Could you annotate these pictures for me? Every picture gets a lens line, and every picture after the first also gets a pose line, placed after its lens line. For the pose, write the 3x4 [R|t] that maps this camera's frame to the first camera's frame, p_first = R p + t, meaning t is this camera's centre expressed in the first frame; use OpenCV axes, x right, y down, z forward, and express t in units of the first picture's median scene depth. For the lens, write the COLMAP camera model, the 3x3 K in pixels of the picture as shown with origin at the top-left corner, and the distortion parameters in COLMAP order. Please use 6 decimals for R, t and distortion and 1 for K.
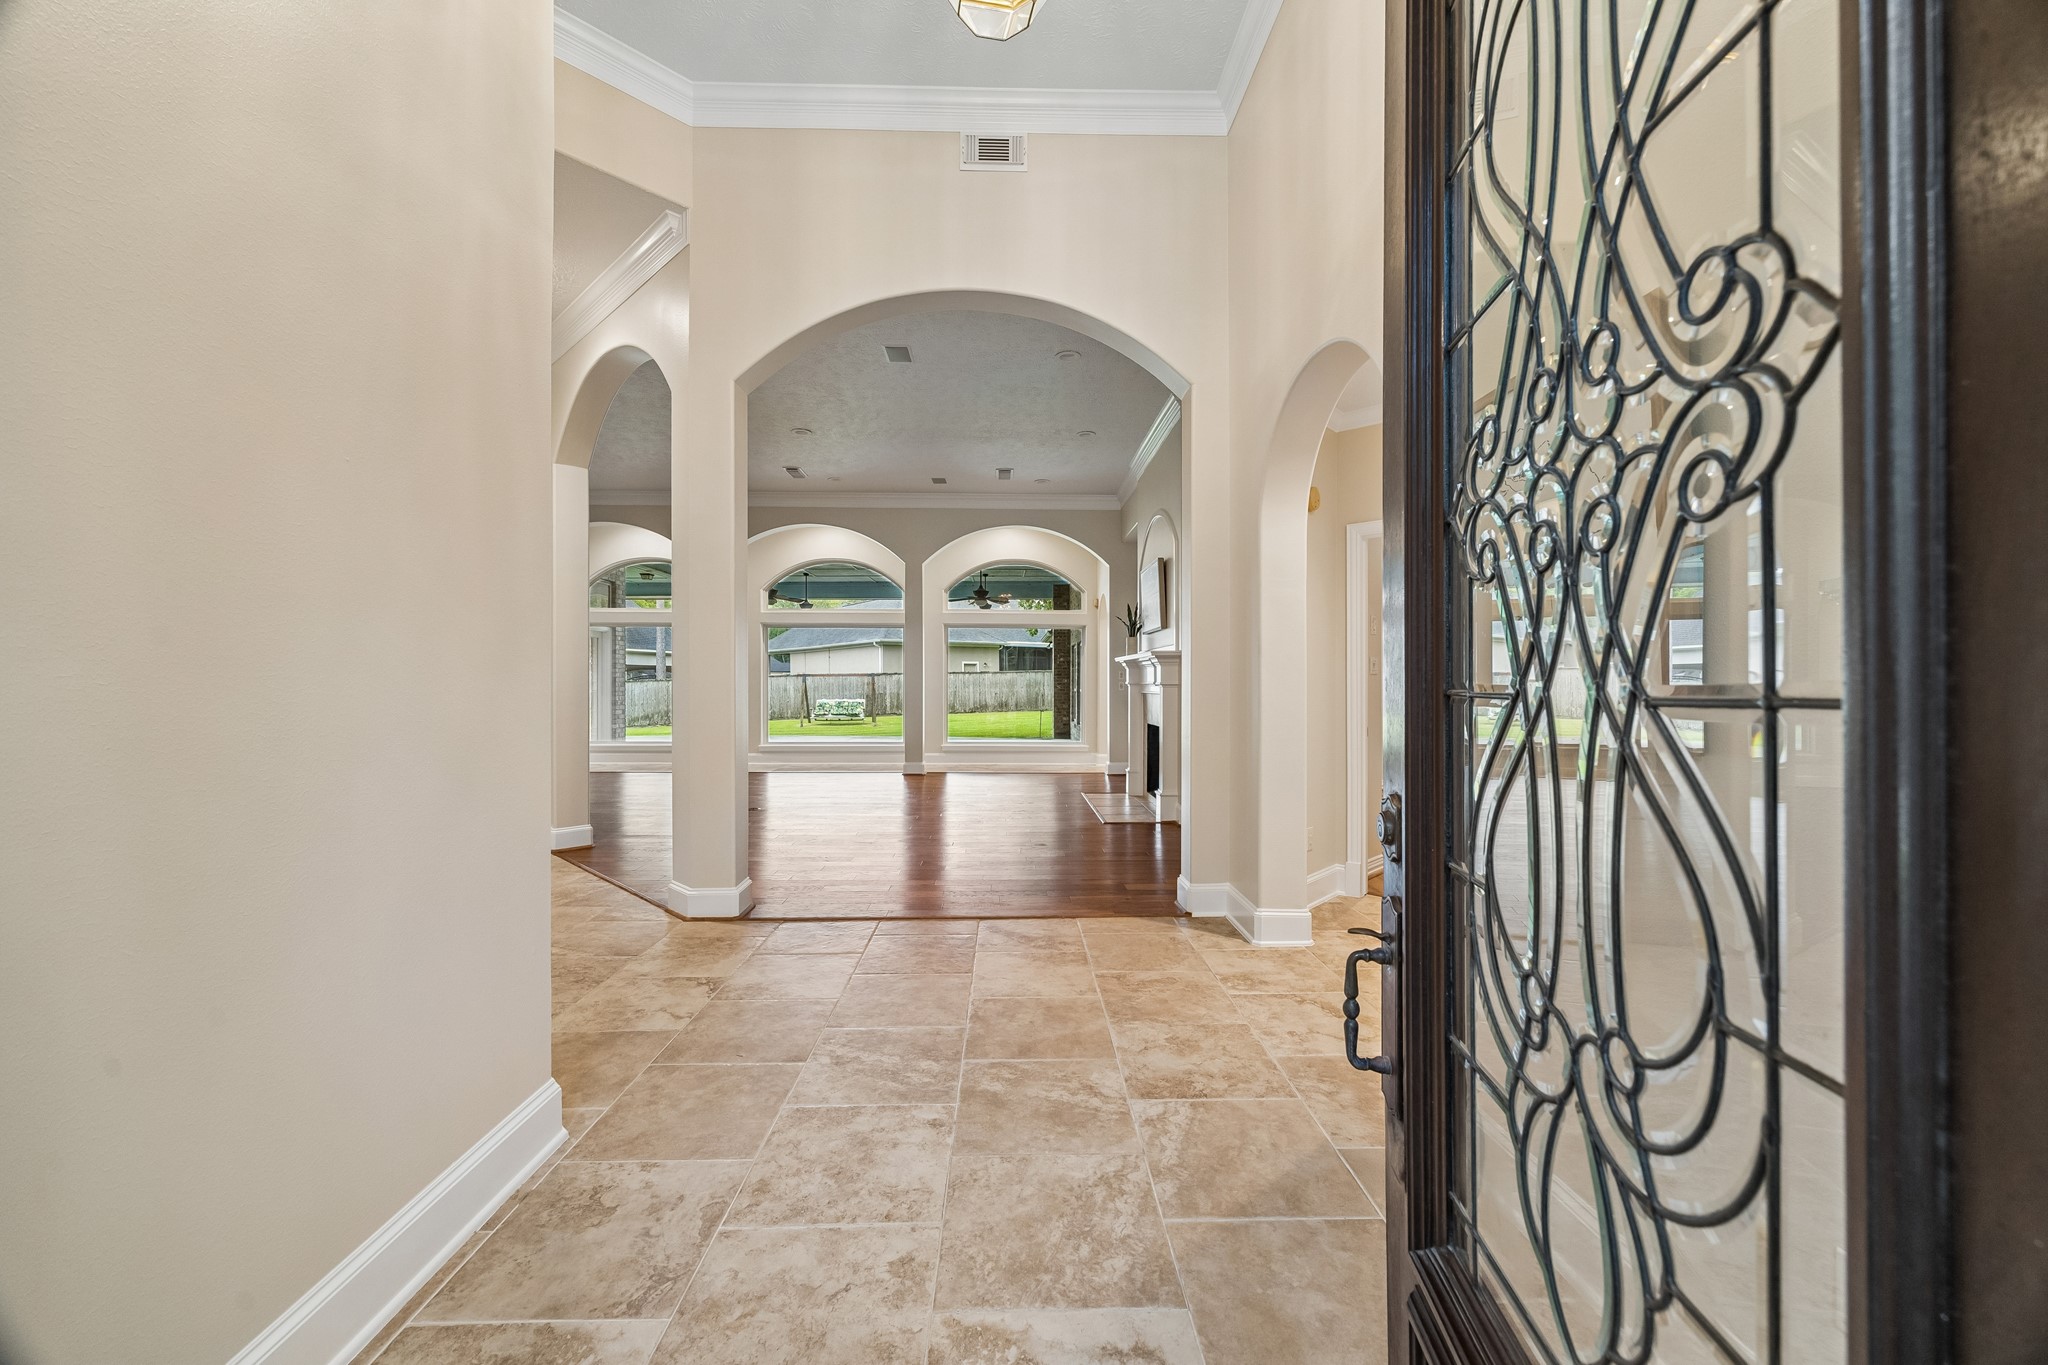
lens RADIAL K [[778.1, 0, 1027.7], [0, 778.1, 681.7], [0, 0, 1]] dist [-0.001881, -0.000408]
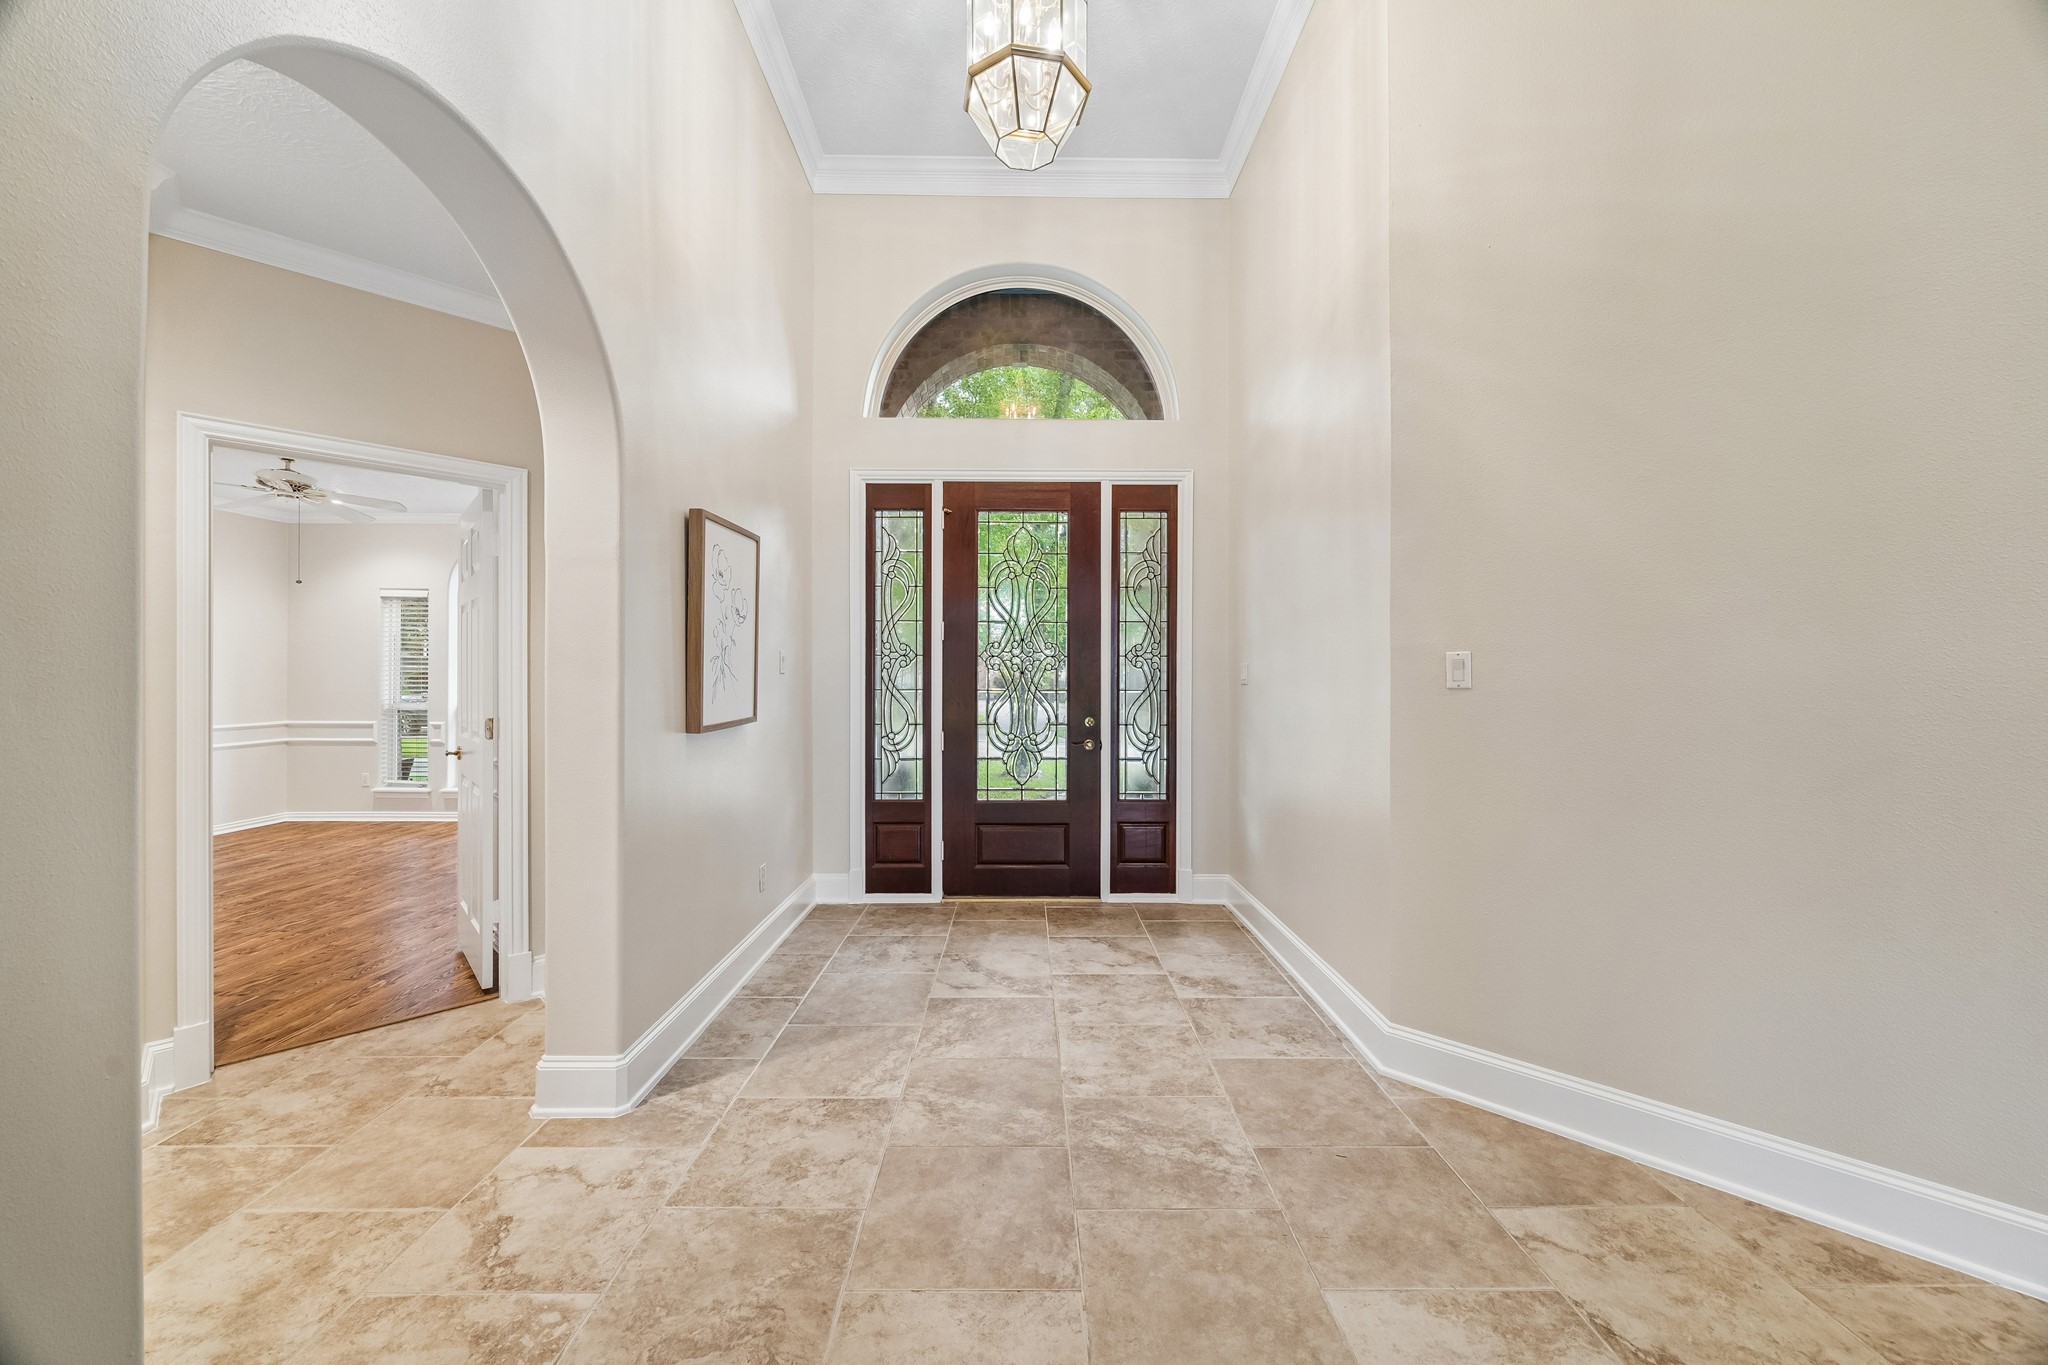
lens RADIAL K [[778.1, 0, 1021.7], [0, 778.1, 674.4], [0, 0, 1]] dist [-0.001881, -0.000408]
pose [[-0.999689, 0.000114, 0.024918, -0.060574], [0.000076, 0.999999, -0.001526, -0.031578], [-0.024918, -0.001524, -0.999688, 2.092684]]
